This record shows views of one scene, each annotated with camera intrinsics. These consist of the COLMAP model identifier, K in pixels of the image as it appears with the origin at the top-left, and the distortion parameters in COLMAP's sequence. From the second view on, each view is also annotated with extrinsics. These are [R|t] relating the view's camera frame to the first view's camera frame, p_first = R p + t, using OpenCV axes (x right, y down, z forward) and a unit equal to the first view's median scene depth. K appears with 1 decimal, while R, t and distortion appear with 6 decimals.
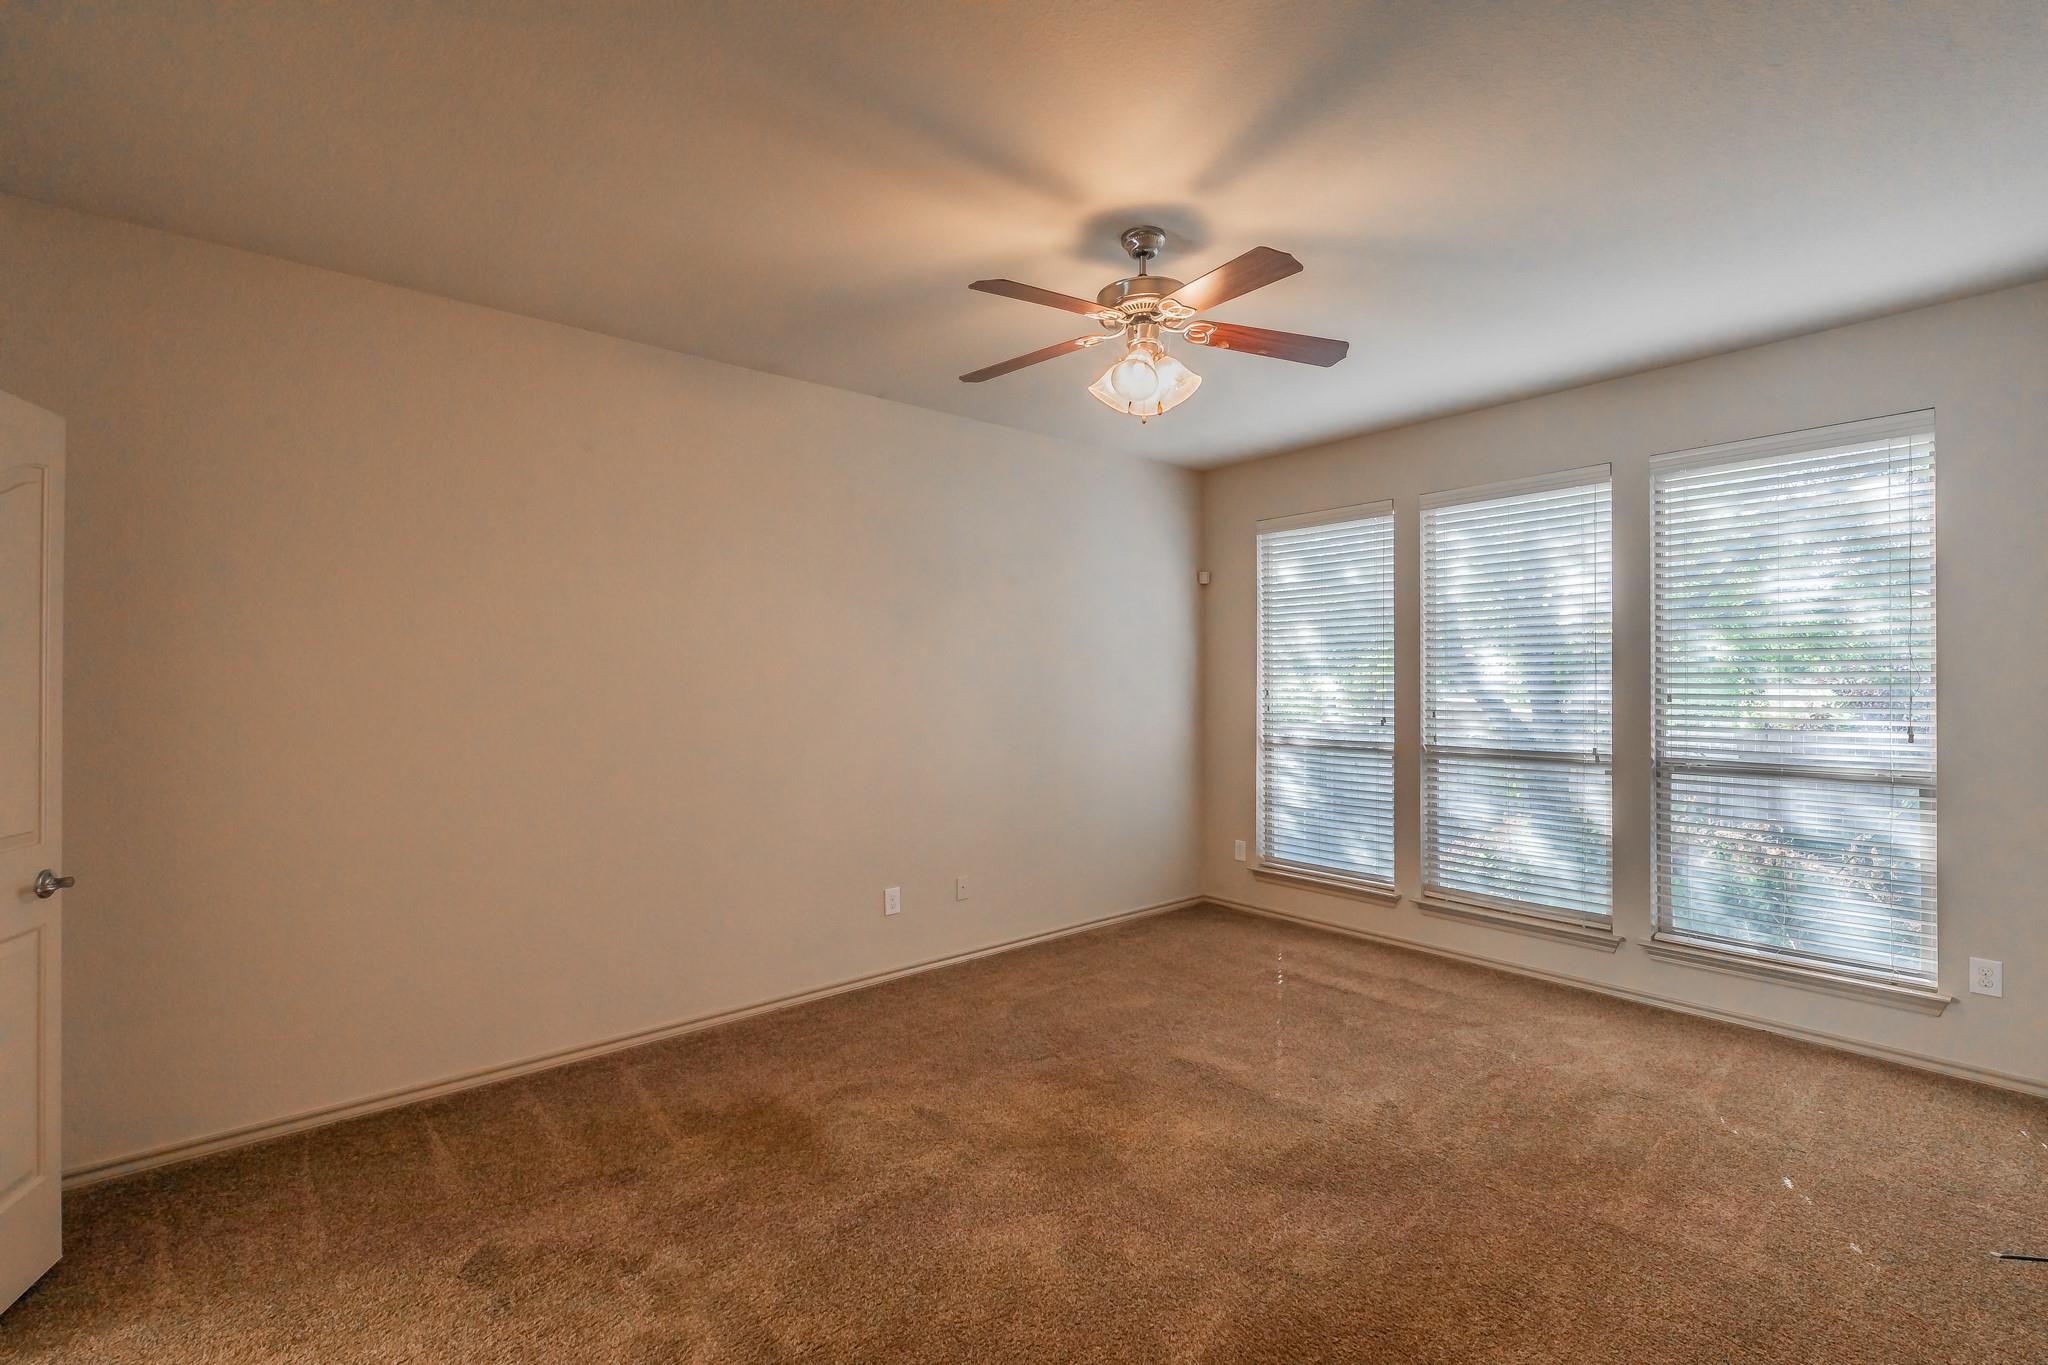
lens RADIAL K [[871.4, 0, 1031.9], [0, 871.4, 679.9], [0, 0, 1]] dist [0.002895, -0.000299]
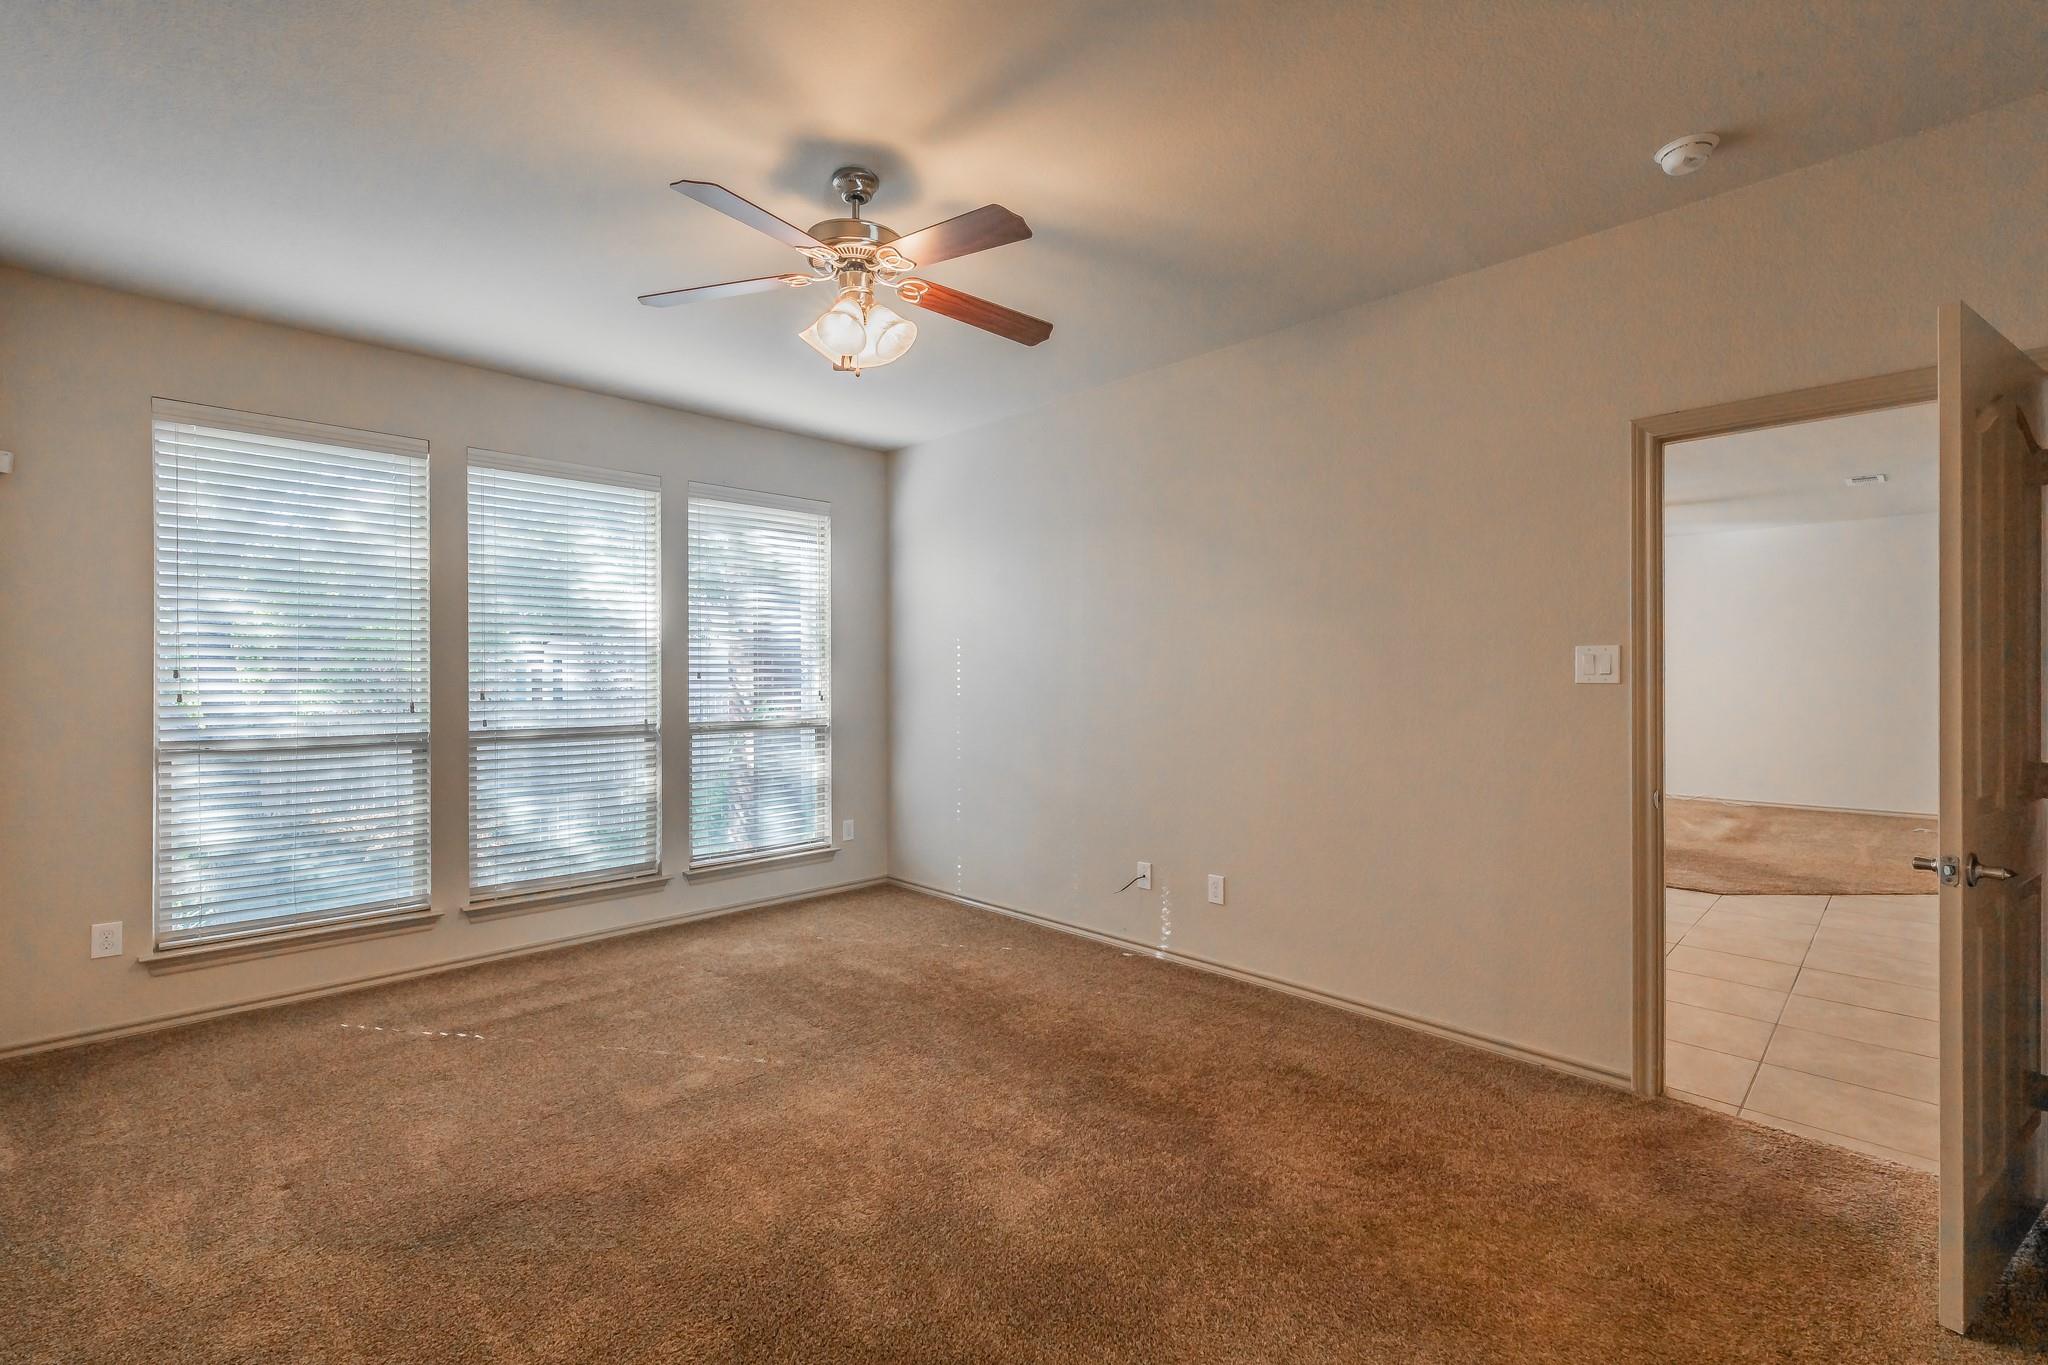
lens RADIAL K [[871.4, 0, 1031.9], [0, 871.4, 679.9], [0, 0, 1]] dist [0.002895, -0.000299]
pose [[-0.053884, -0.003185, 0.998542, -0.521297], [-0.001375, 0.999994, 0.003116, 0.021236], [-0.998546, -0.001205, -0.053888, 0.539062]]
